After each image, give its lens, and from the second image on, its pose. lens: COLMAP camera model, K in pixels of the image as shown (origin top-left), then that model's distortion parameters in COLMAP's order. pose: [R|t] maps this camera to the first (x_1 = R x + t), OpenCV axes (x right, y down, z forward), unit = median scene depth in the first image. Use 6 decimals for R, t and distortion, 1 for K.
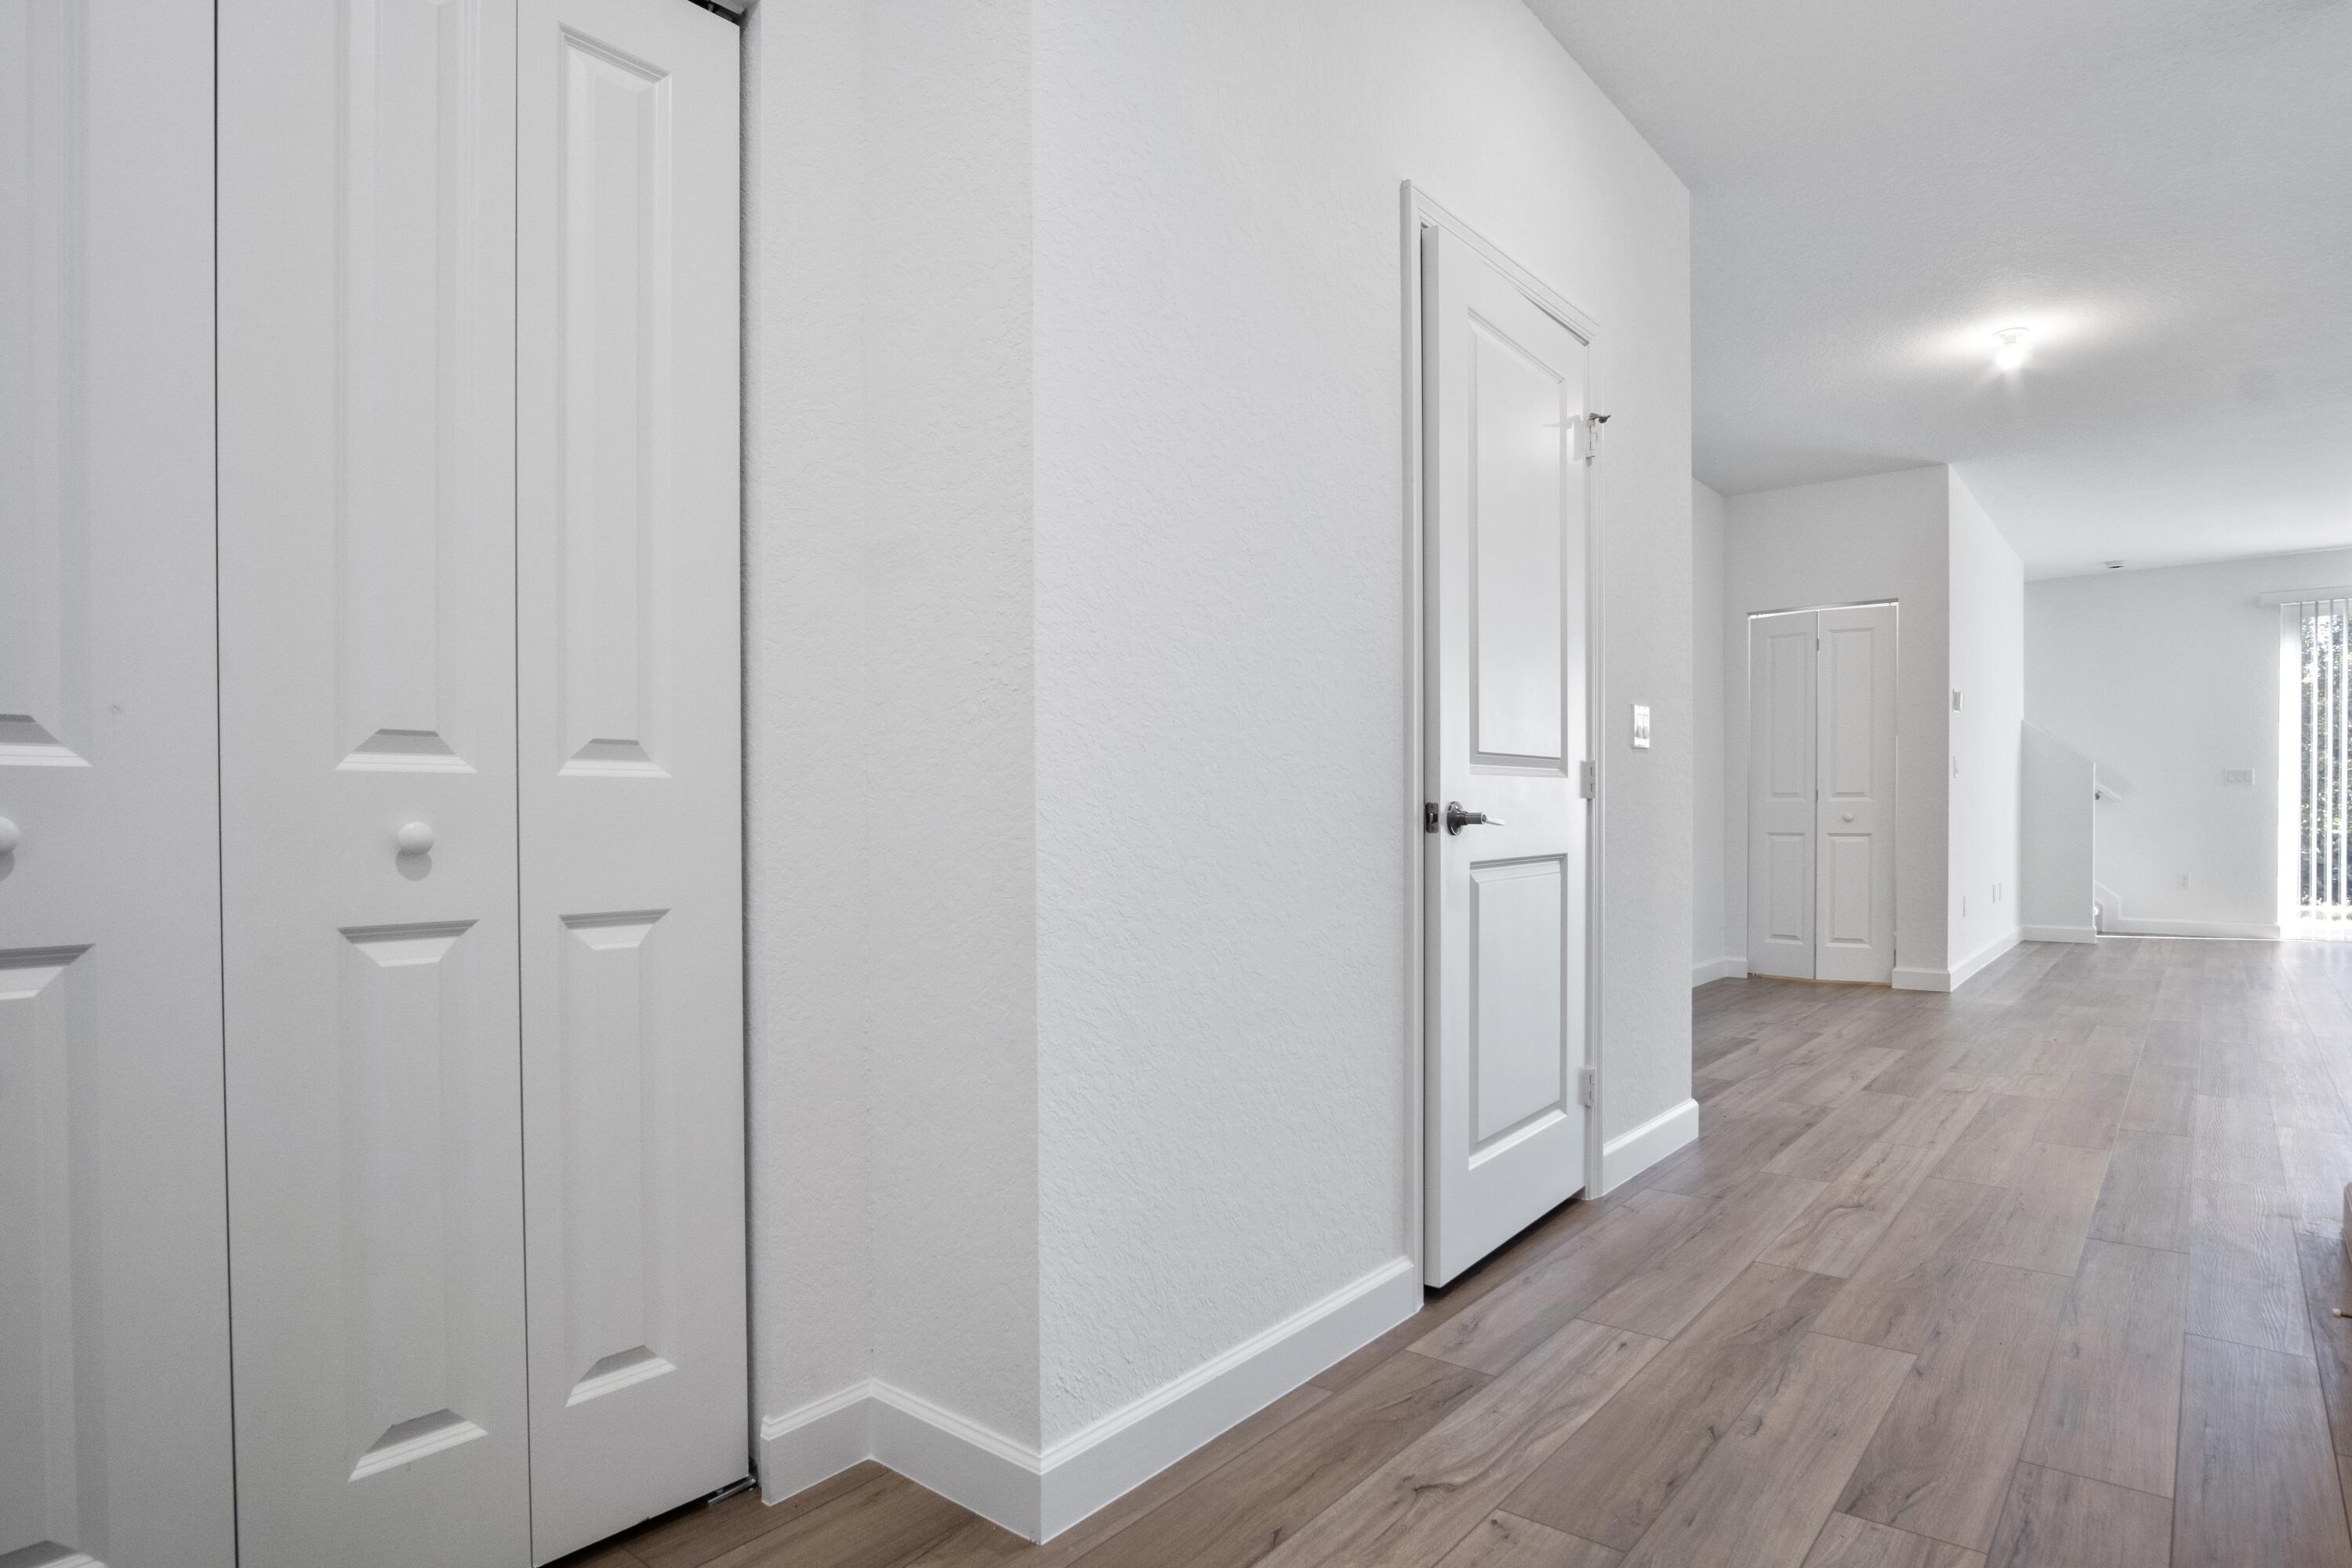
lens RADIAL K [[1339.3, 0, 1194.2], [0, 1339.3, 827.8], [0, 0, 1]] dist [-0.009239, -0.000443]
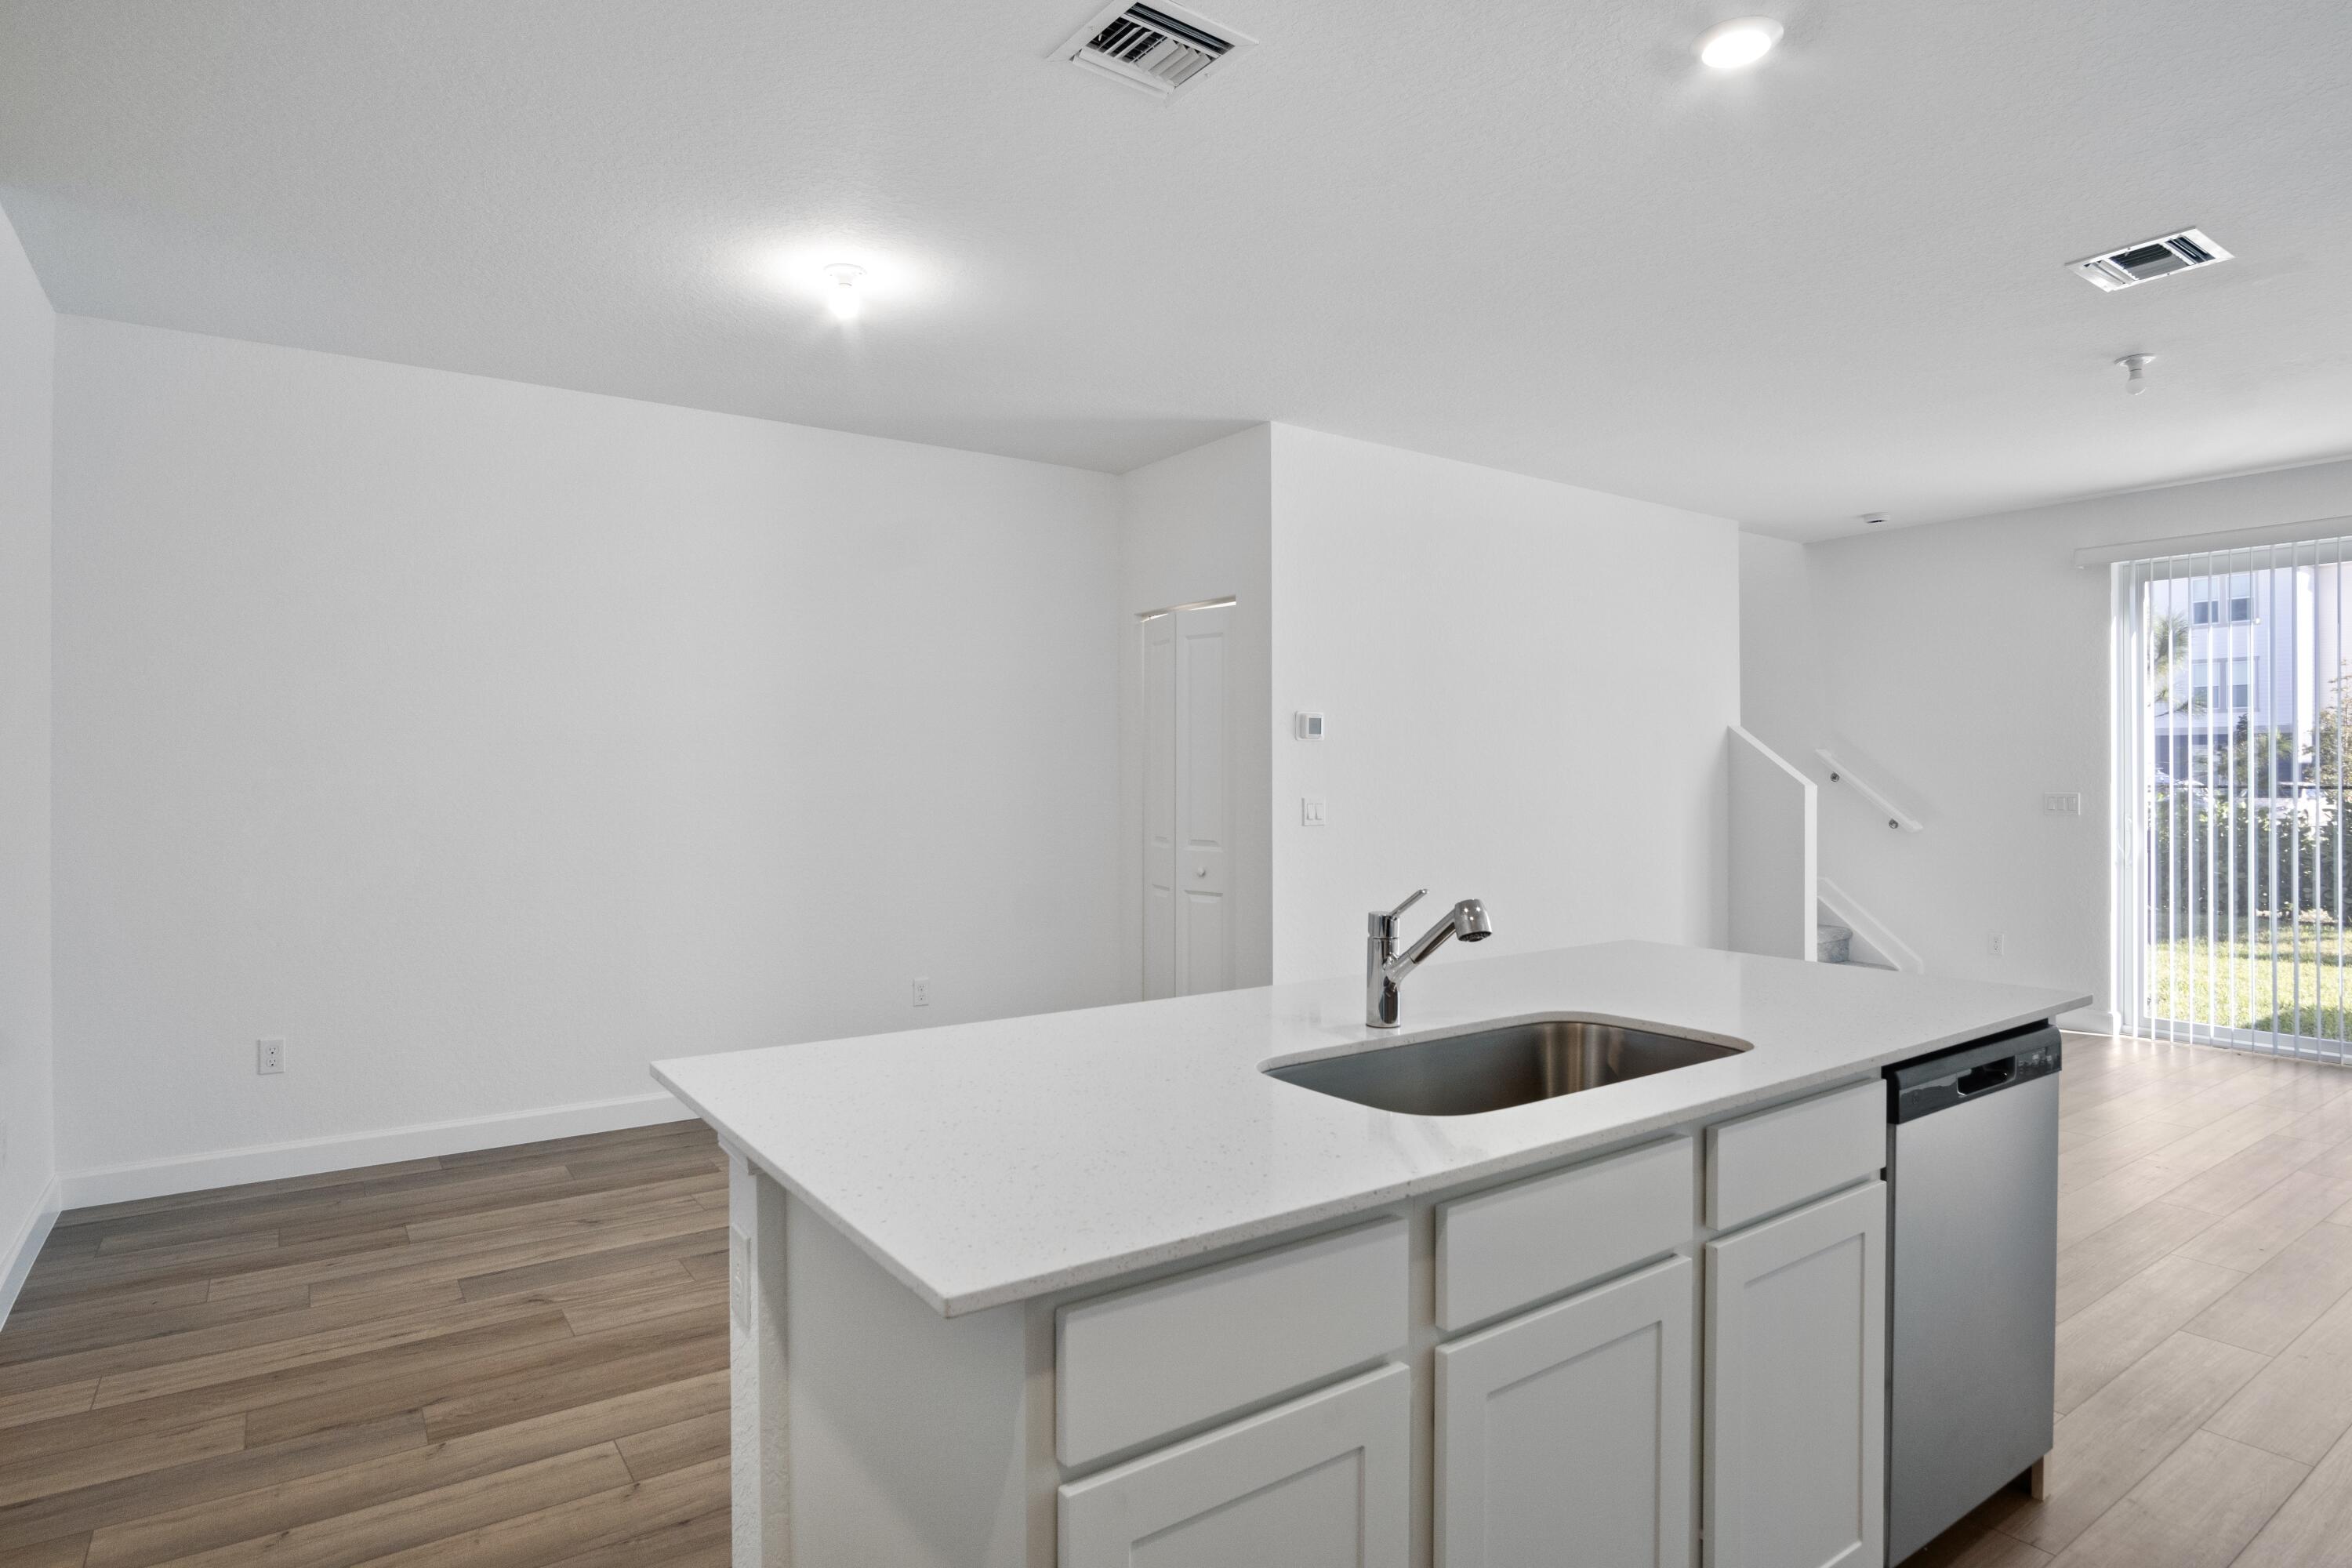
lens RADIAL K [[1305.6, 0, 1158.3], [0, 1305.6, 779.0], [0, 0, 1]] dist [-0.028350, 0.006027]
pose [[0.956685, 0.005438, -0.291073, 0.659010], [-0.008289, 0.999929, -0.008564, -0.053271], [0.291006, 0.010606, 0.956663, 0.240536]]
